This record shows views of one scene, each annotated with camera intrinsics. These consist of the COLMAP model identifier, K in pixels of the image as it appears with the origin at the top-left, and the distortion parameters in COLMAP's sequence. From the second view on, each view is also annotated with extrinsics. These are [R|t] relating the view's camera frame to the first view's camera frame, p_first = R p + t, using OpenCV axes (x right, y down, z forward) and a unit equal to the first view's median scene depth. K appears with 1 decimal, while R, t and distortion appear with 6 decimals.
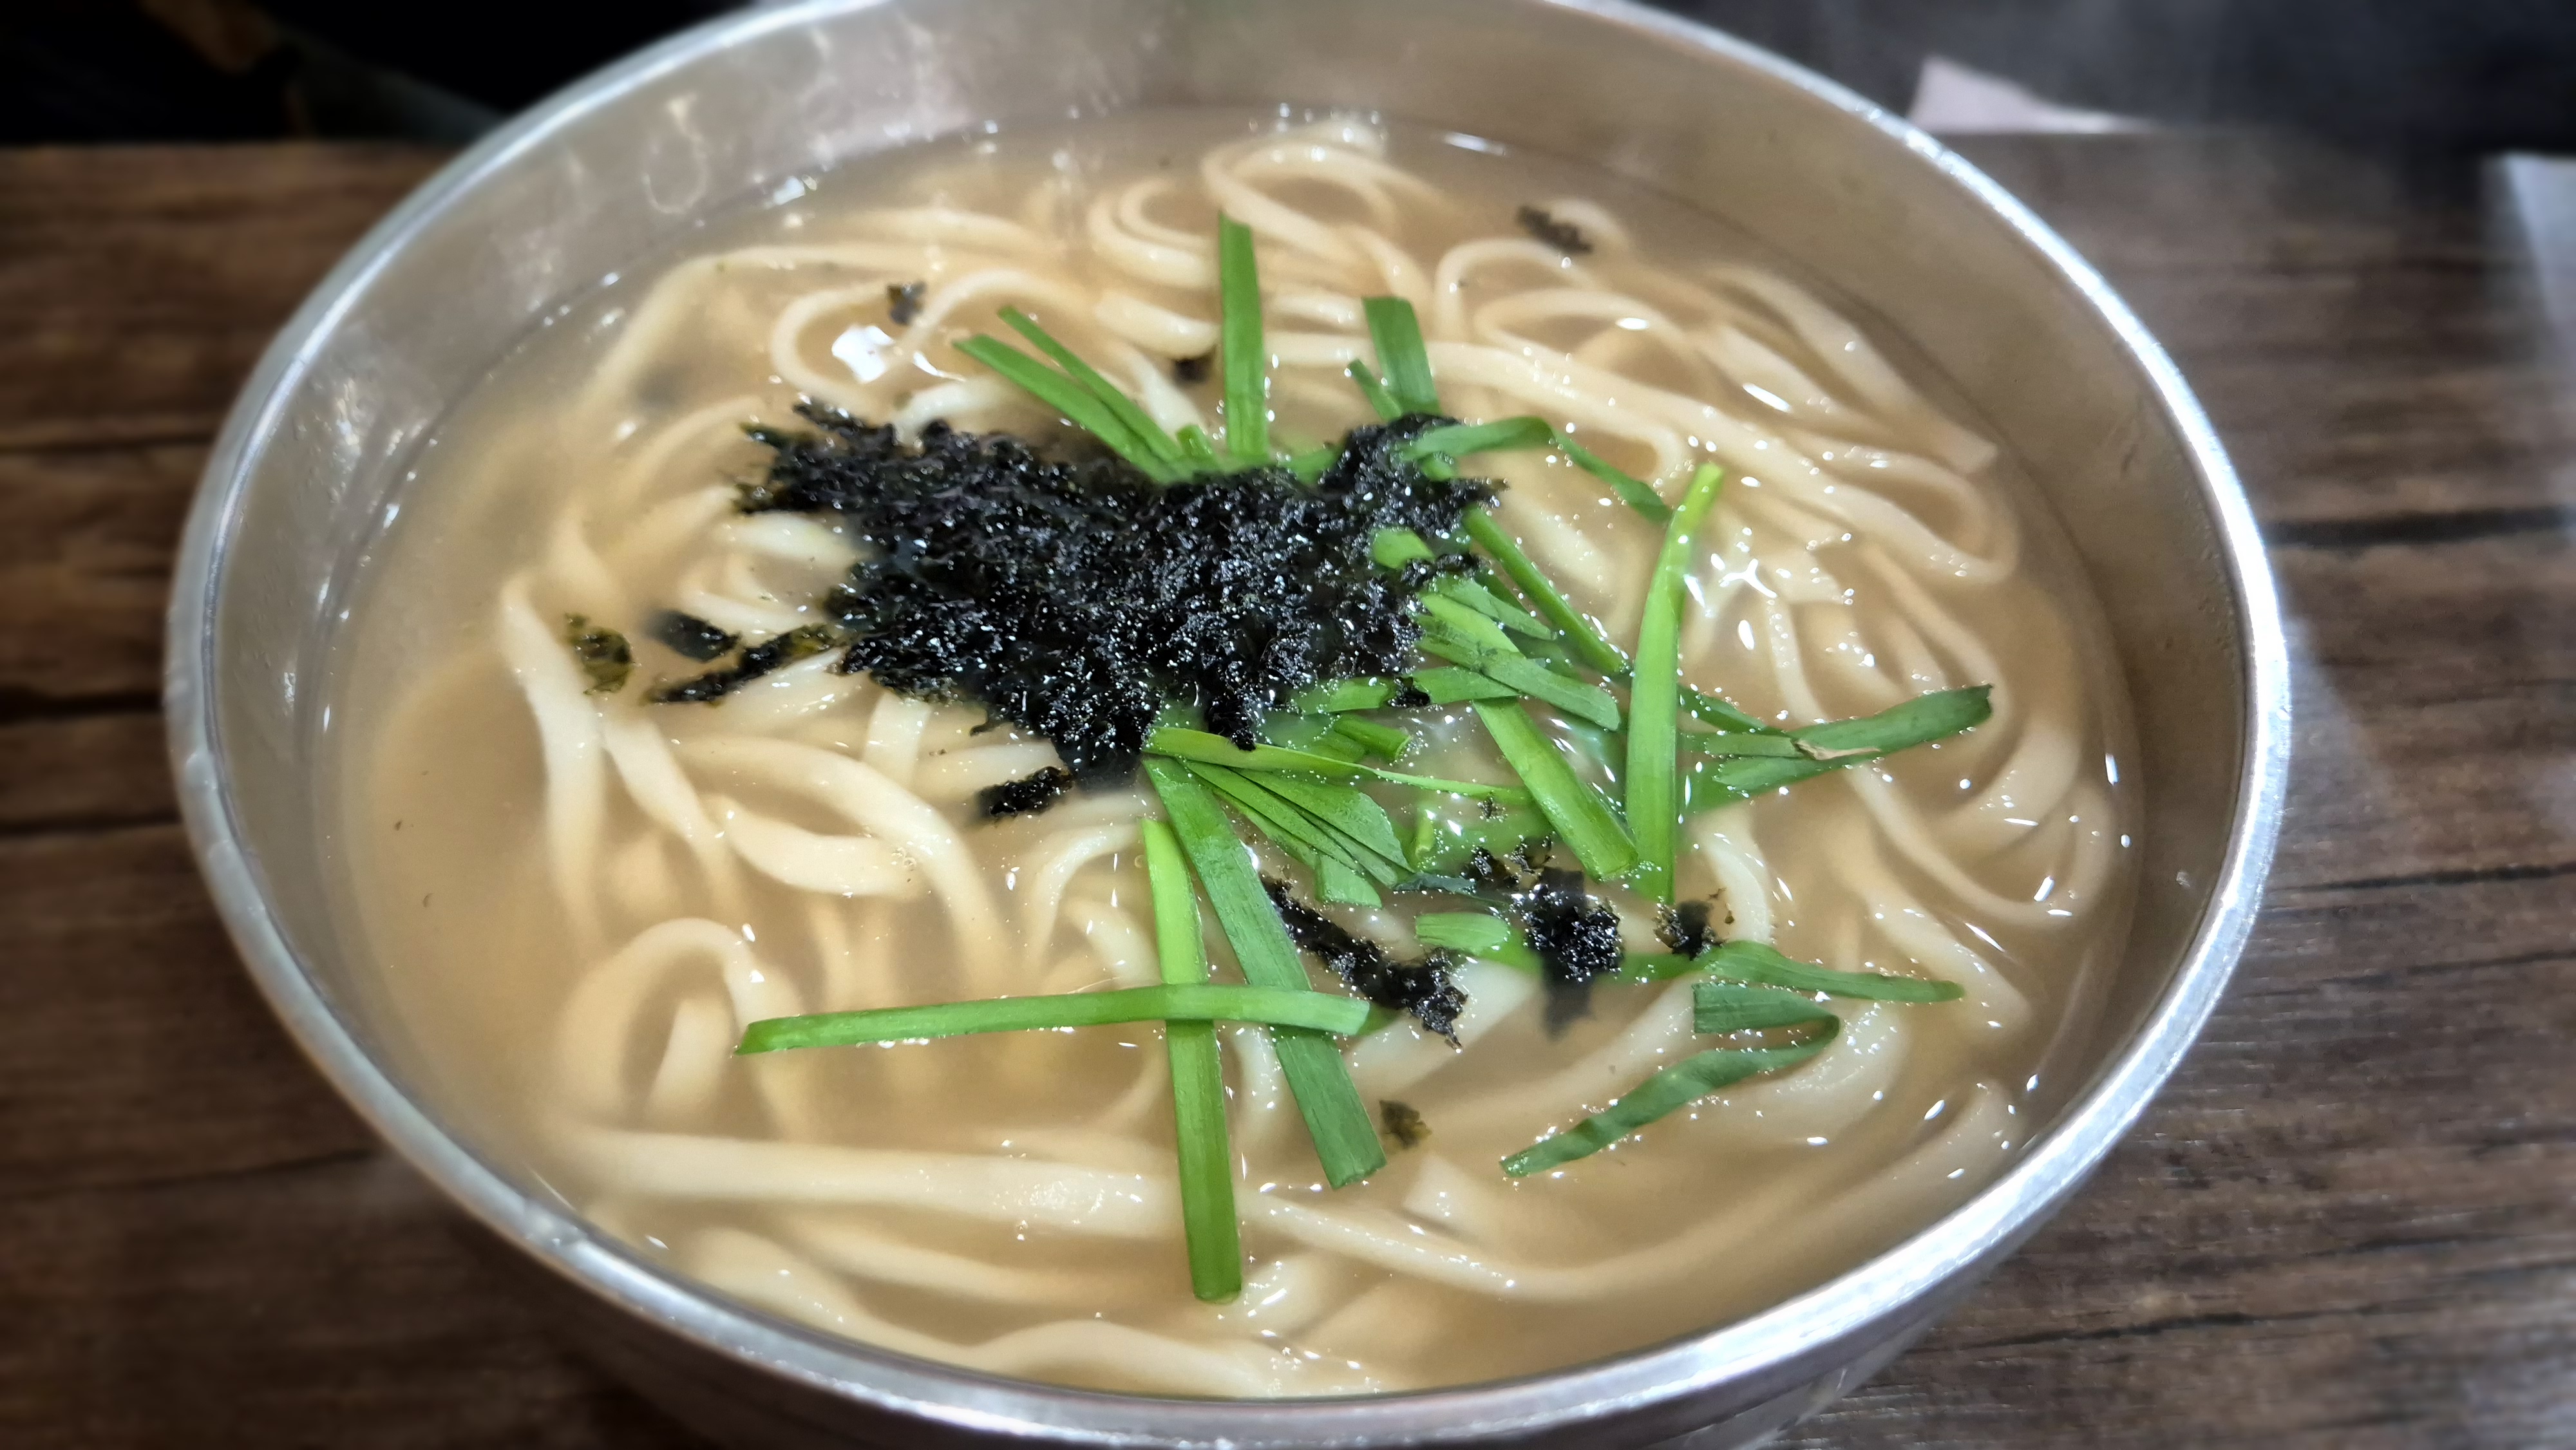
lens RADIAL K [[1893.0, 0, 1288.7], [0, 1893.0, 719.6], [0, 0, 1]] dist [-0.008532, -0.022658]
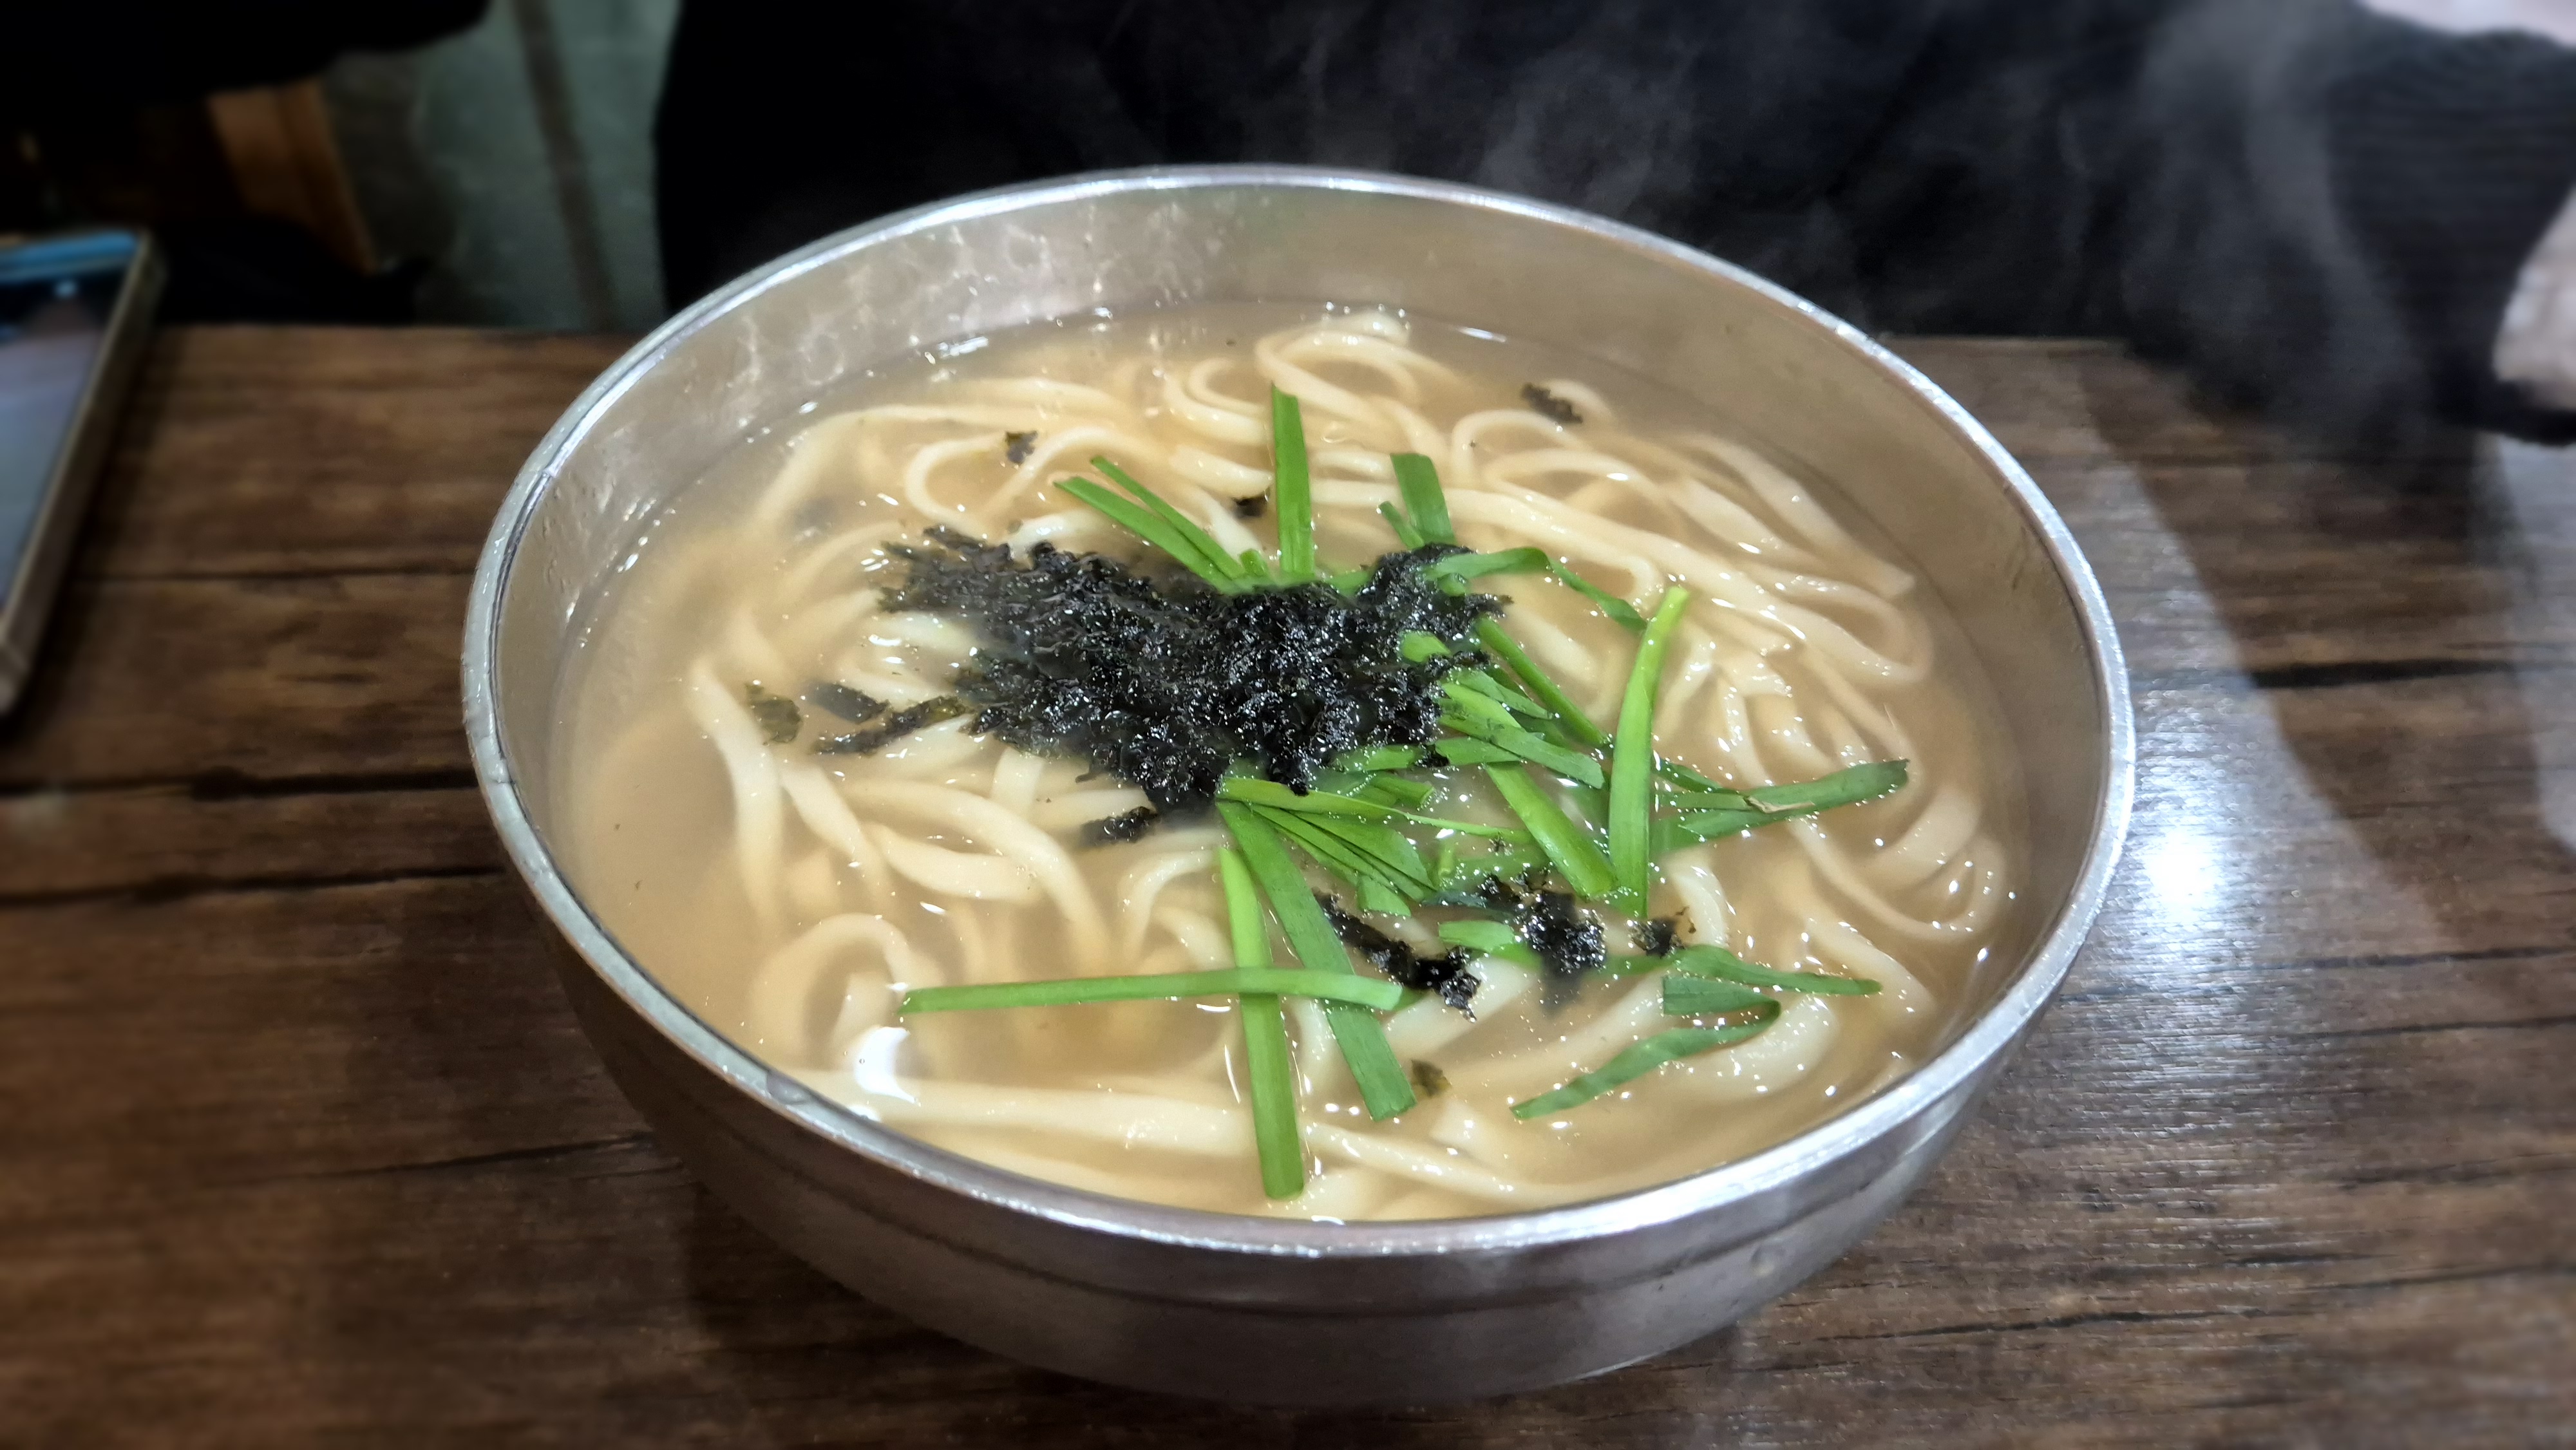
lens RADIAL K [[1893.0, 0, 1285.7], [0, 1893.0, 731.5], [0, 0, 1]] dist [-0.008532, -0.022658]
pose [[0.999903, 0.013899, -0.000229, -0.028405], [-0.013844, 0.994146, -0.107150, 0.092749], [-0.001262, 0.107143, 0.994243, -0.201543]]
